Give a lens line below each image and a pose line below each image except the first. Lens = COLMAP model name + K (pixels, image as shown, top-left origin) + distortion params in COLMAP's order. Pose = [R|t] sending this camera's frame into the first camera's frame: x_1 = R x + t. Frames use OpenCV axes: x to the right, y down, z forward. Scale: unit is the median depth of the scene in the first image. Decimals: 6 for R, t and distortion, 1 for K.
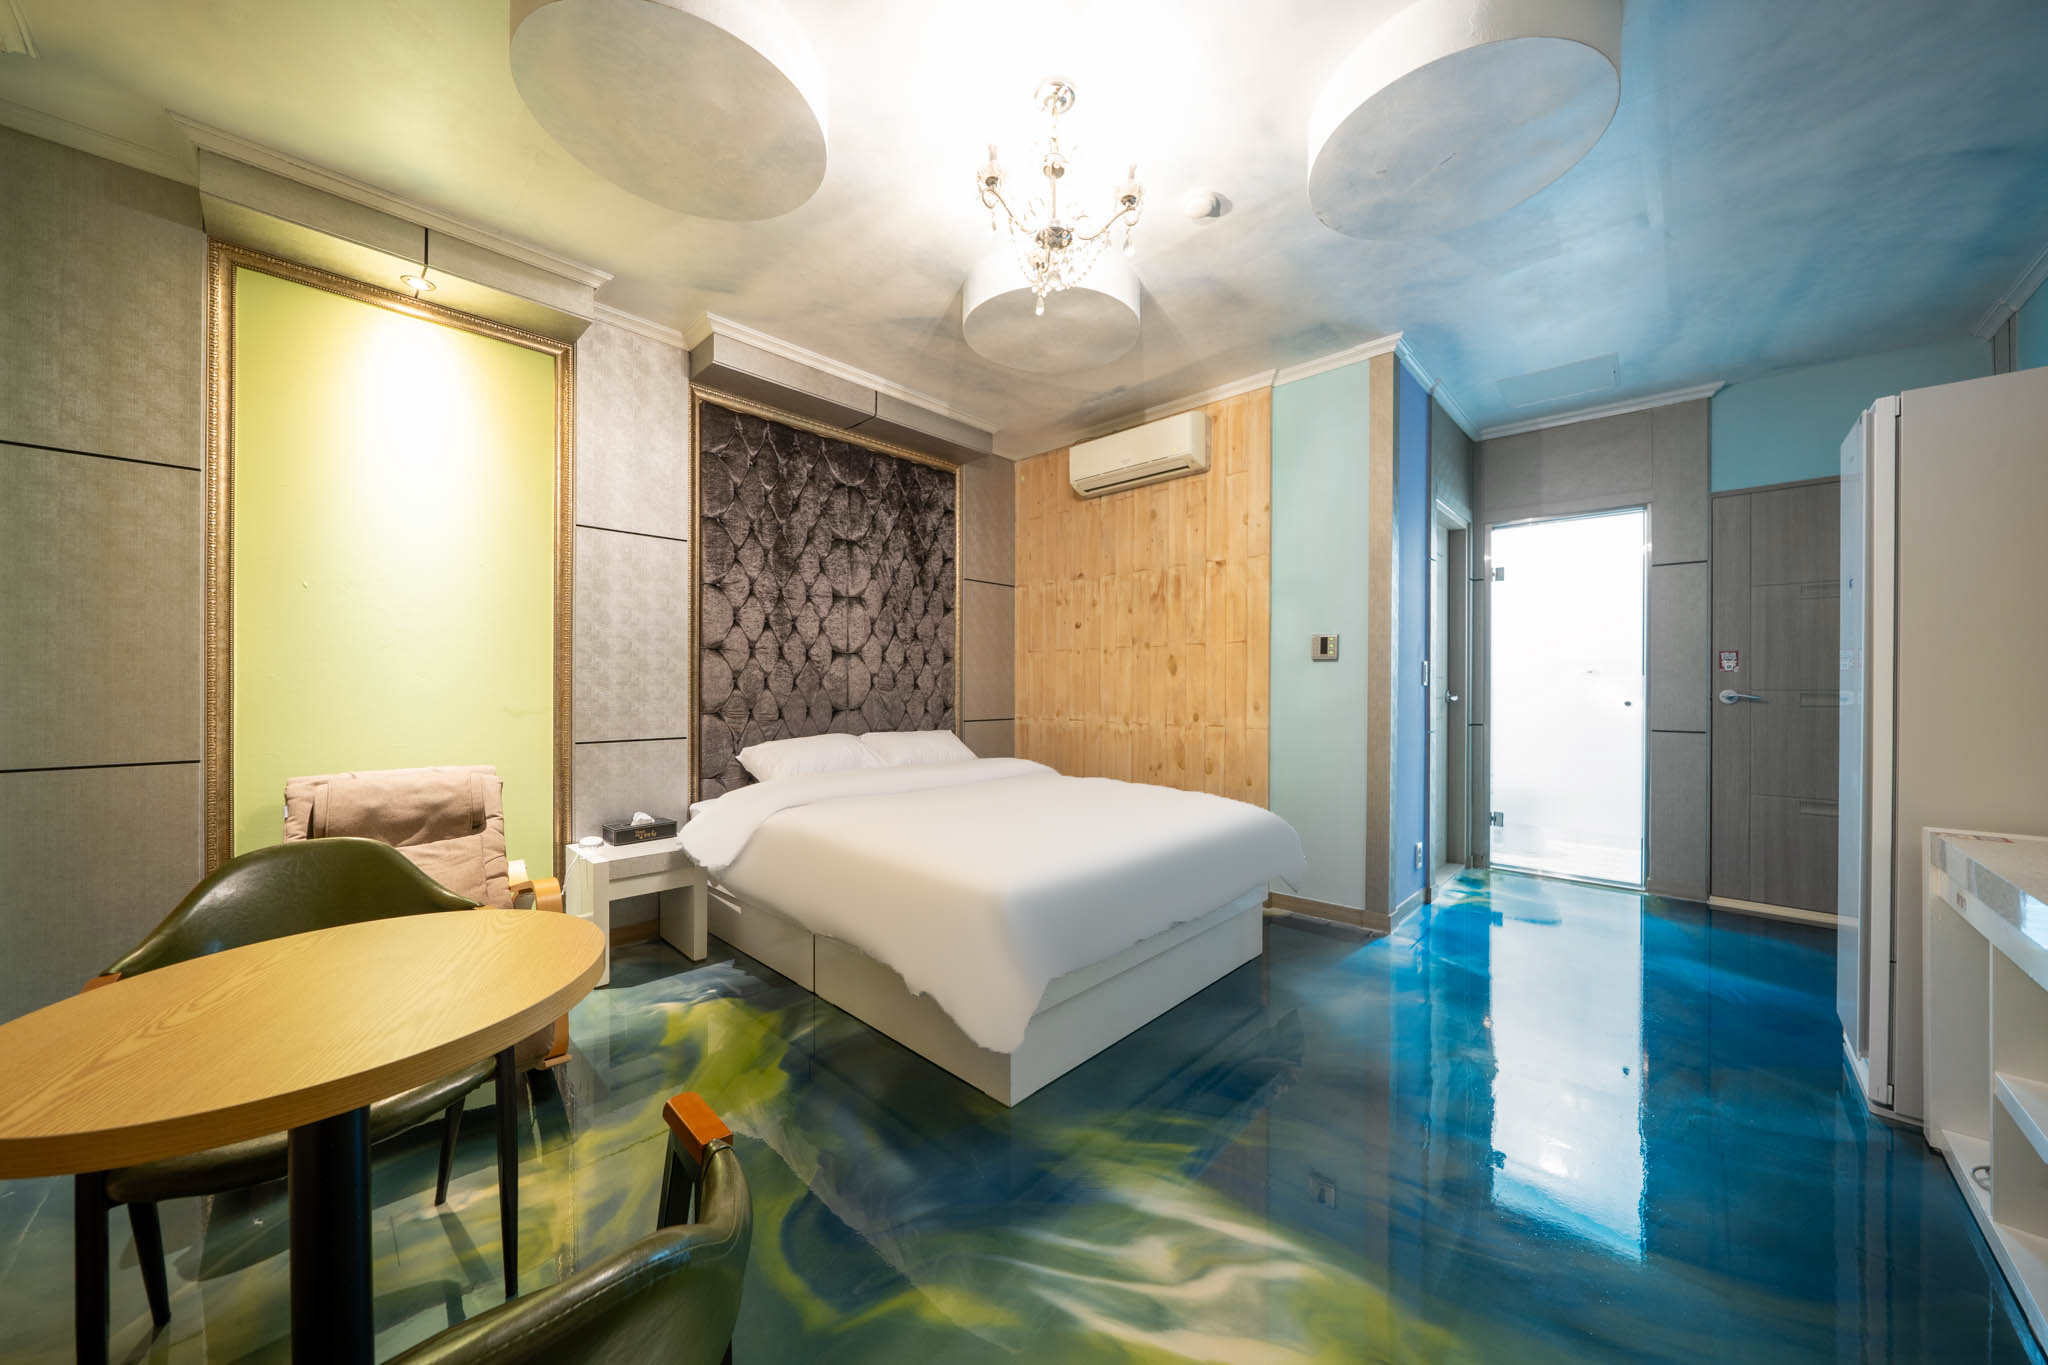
lens RADIAL K [[695.6, 0, 1036.9], [0, 695.6, 684.7], [0, 0, 1]] dist [-0.002100, 0.000073]
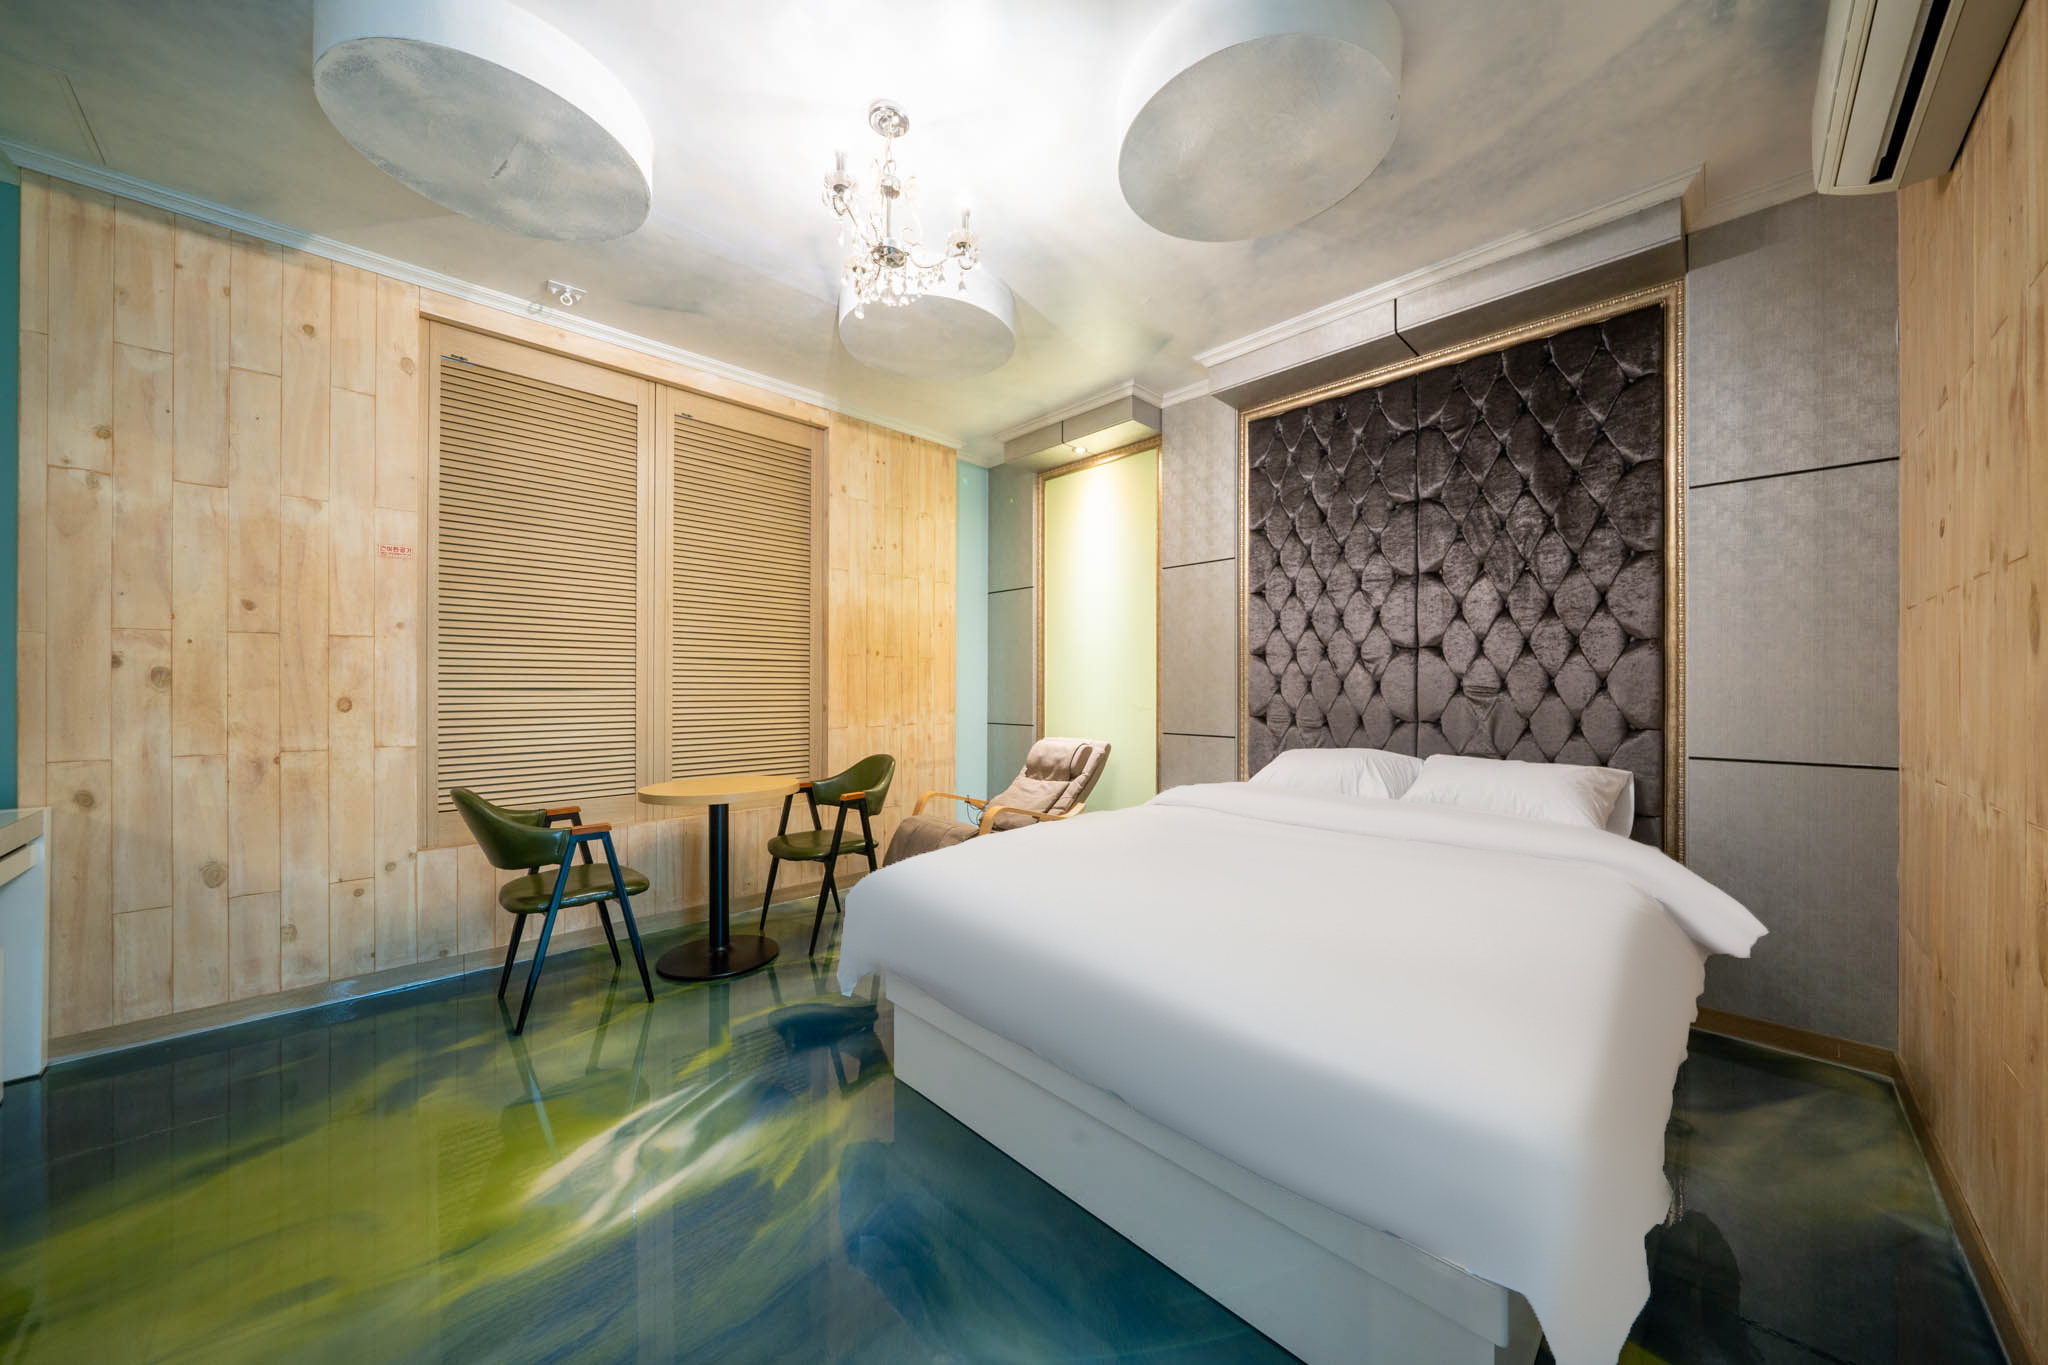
lens RADIAL K [[695.6, 0, 1036.9], [0, 695.6, 684.7], [0, 0, 1]] dist [-0.002100, 0.000073]
pose [[-0.026669, -0.005781, -0.999628, 0.509960], [0.000513, 0.999983, -0.005796, -0.000231], [0.999644, -0.000667, -0.026666, 0.606643]]
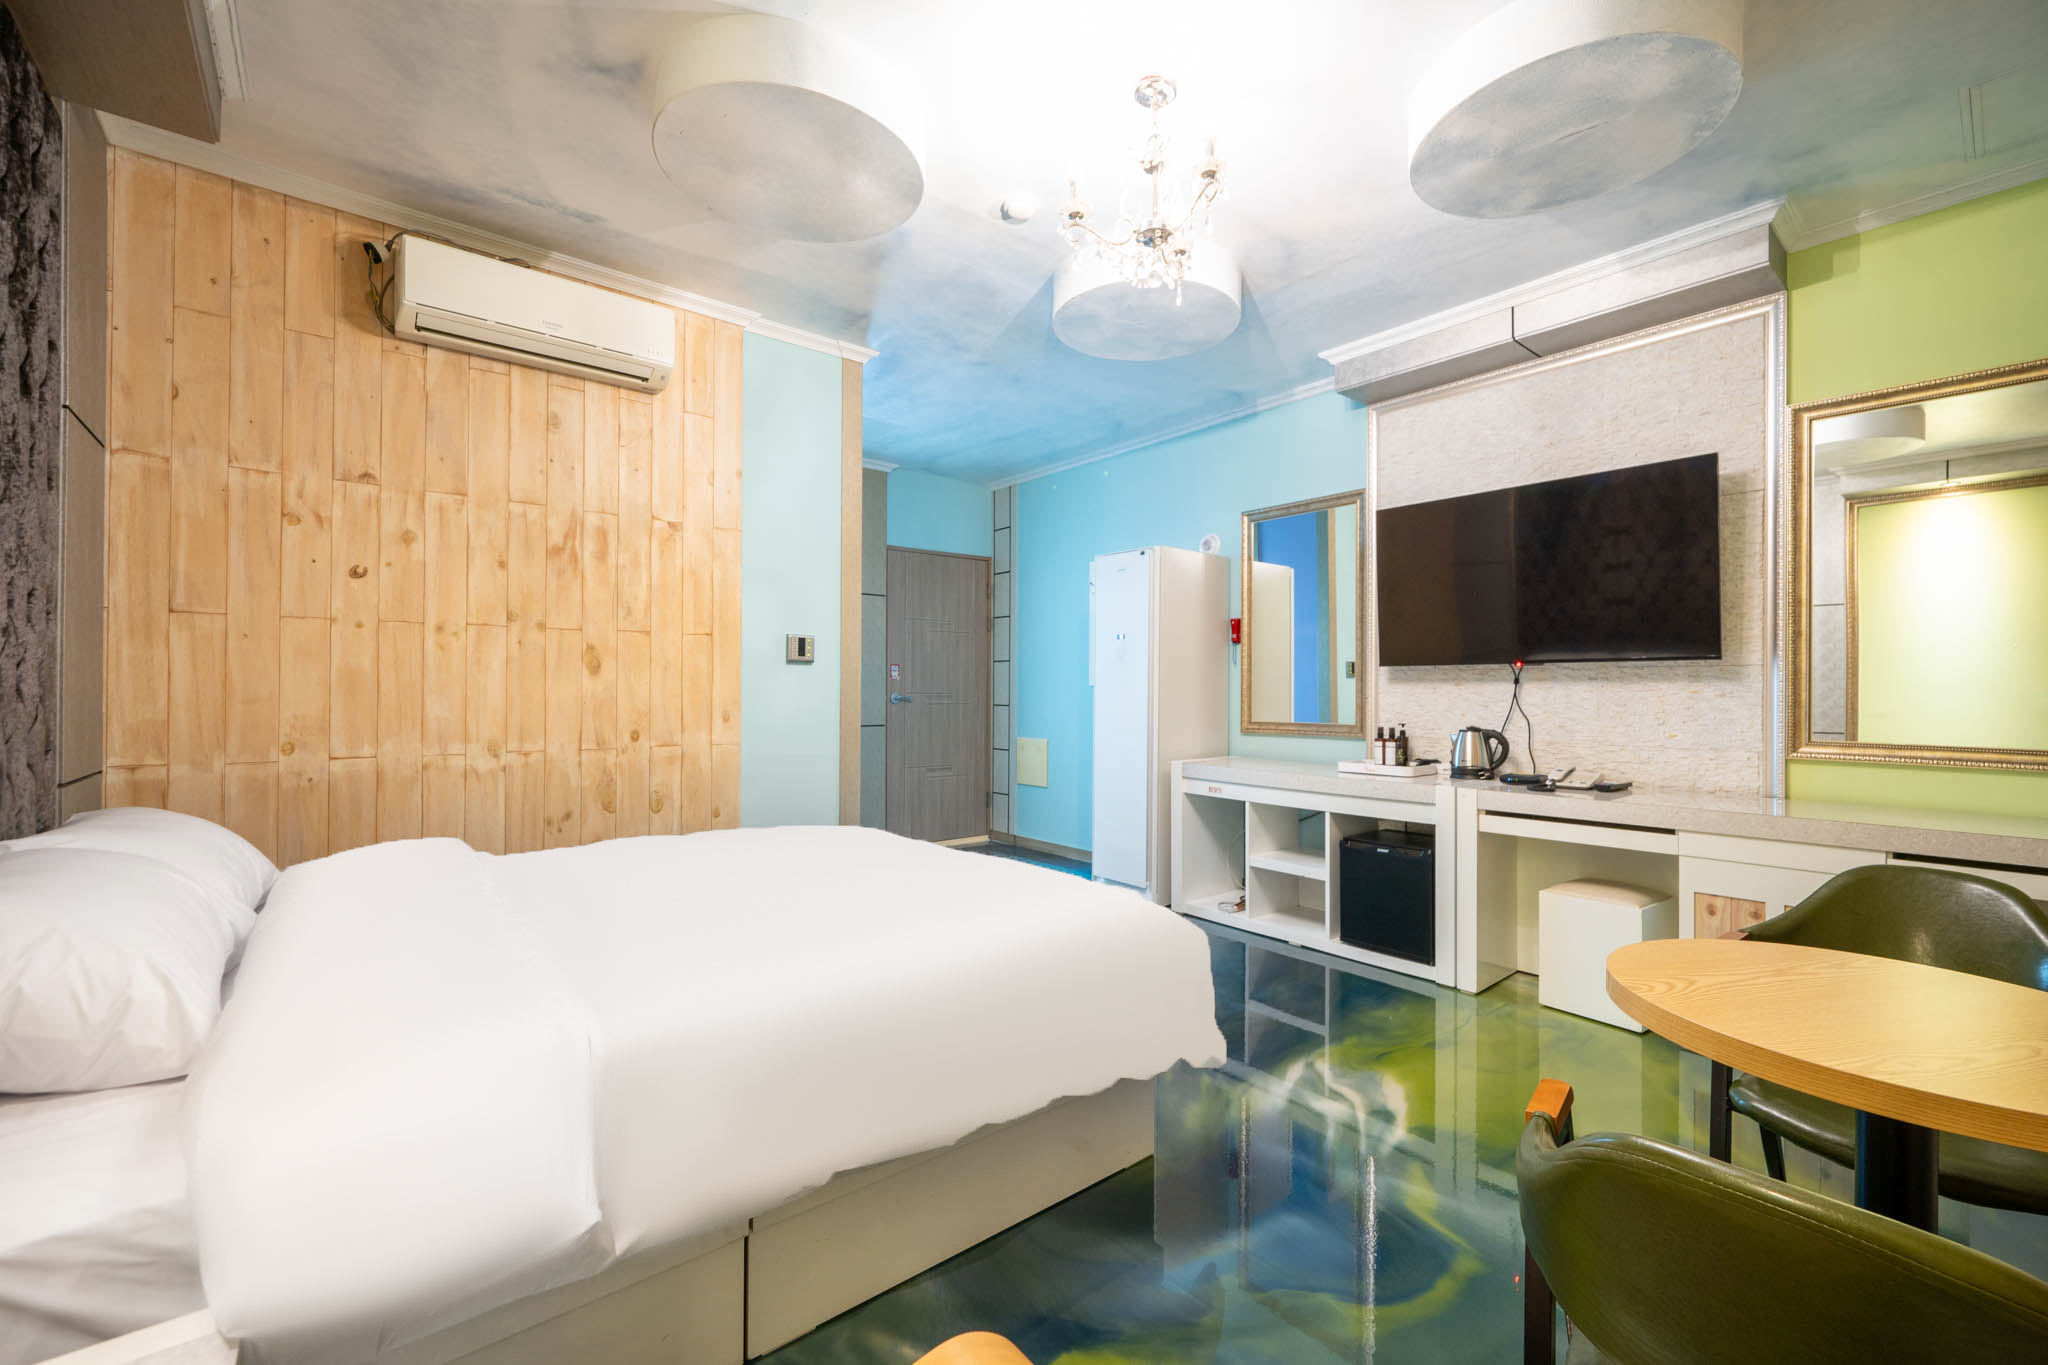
lens RADIAL K [[851.6, 0, 1024.0], [0, 851.6, 682.5], [0, 0, 1]] dist [-0.001917, -0.000135]
pose [[0.125766, 0.006976, 0.992035, -0.573481], [-0.006531, 0.999959, -0.006204, -0.004145], [-0.992038, -0.005699, 0.125806, 0.499610]]
